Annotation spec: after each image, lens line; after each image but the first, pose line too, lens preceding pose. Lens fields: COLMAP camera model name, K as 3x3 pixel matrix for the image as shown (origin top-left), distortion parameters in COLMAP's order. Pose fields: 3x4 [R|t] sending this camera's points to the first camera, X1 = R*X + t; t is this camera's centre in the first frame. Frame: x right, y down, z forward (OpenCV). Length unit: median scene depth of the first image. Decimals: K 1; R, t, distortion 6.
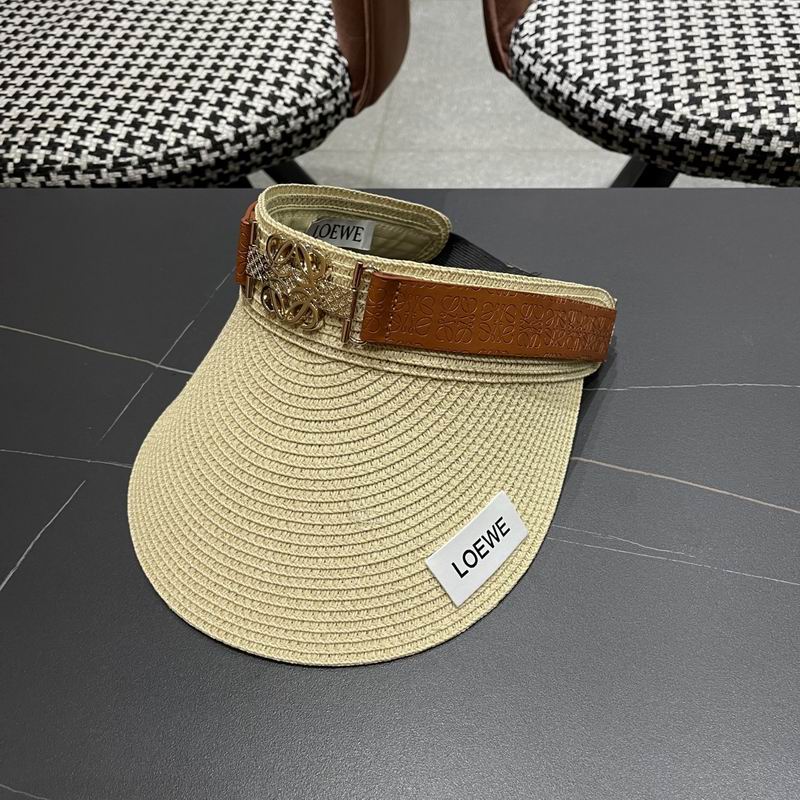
lens RADIAL K [[840.0, 0, 404.3], [0, 840.0, 405.8], [0, 0, 1]] dist [0.017308, 0.000000]
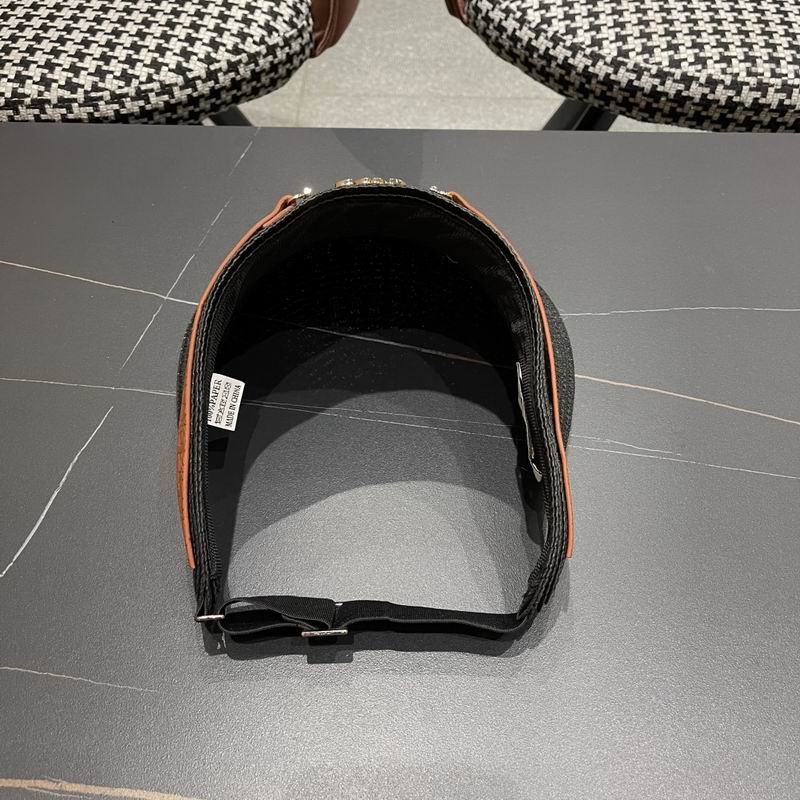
lens RADIAL K [[840.0, 0, 403.2], [0, 840.0, 414.2], [0, 0, 1]] dist [0.017308, 0.000000]
pose [[0.991923, -0.025584, 0.124232, -0.103697], [0.017587, 0.997727, 0.065051, 0.025425], [-0.125614, -0.062341, 0.990119, -0.053511]]
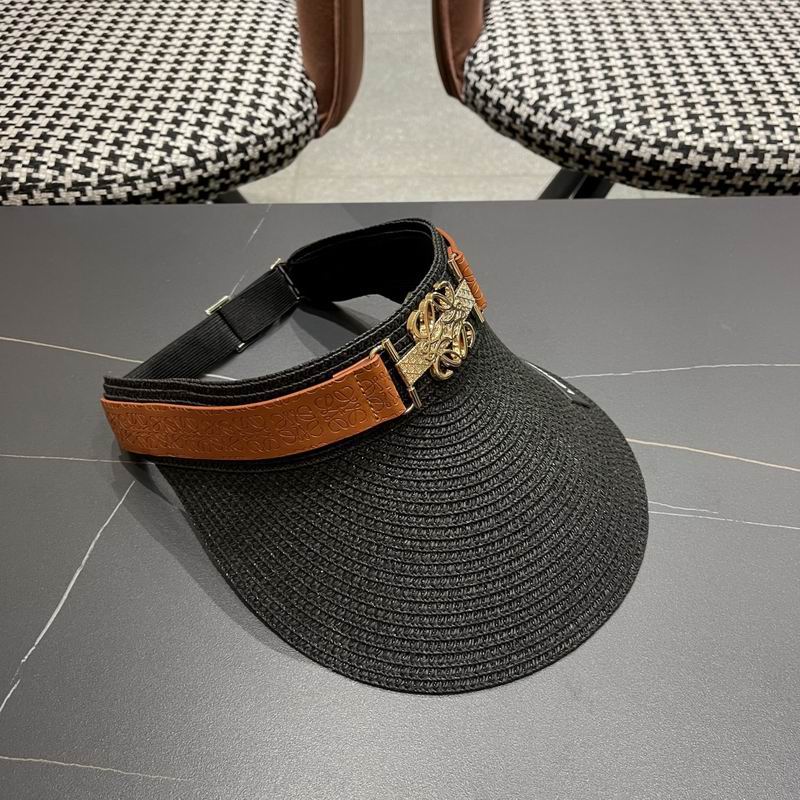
lens RADIAL K [[840.0, 0, 398.1], [0, 840.0, 408.3], [0, 0, 1]] dist [0.017308, 0.000000]
pose [[0.989810, -0.042307, 0.135966, -0.134544], [0.046975, 0.998405, -0.031308, 0.032636], [-0.134425, 0.037376, 0.990219, -0.039427]]
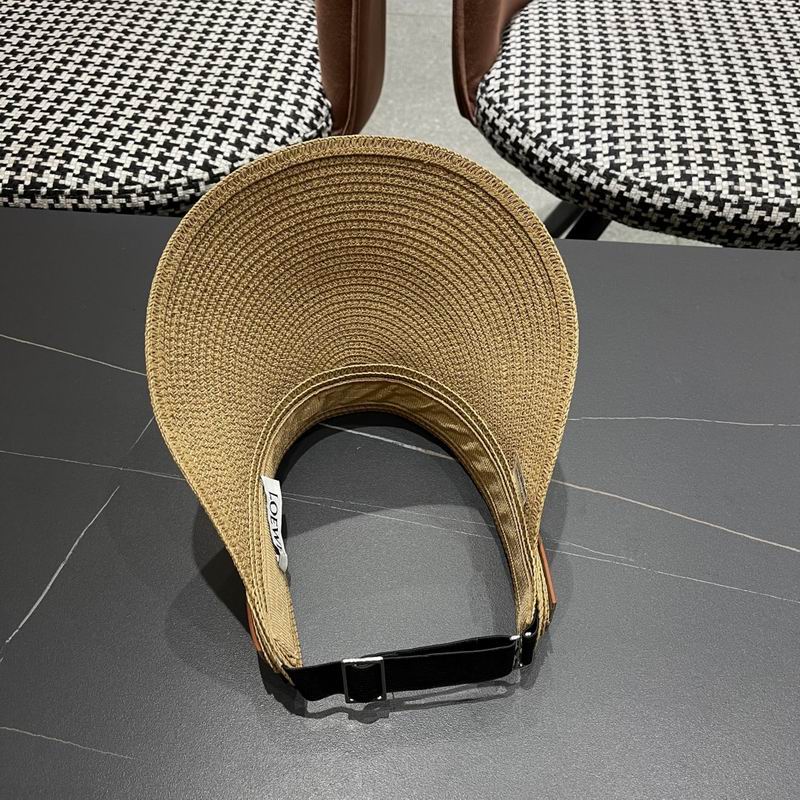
lens RADIAL K [[840.0, 0, 399.3], [0, 840.0, 410.9], [0, 0, 1]] dist [0.017308, 0.000000]
pose [[0.995640, 0.029123, 0.088611, -0.069690], [-0.030799, 0.999371, 0.017602, -0.031362], [-0.088043, -0.020254, 0.995911, -0.123019]]
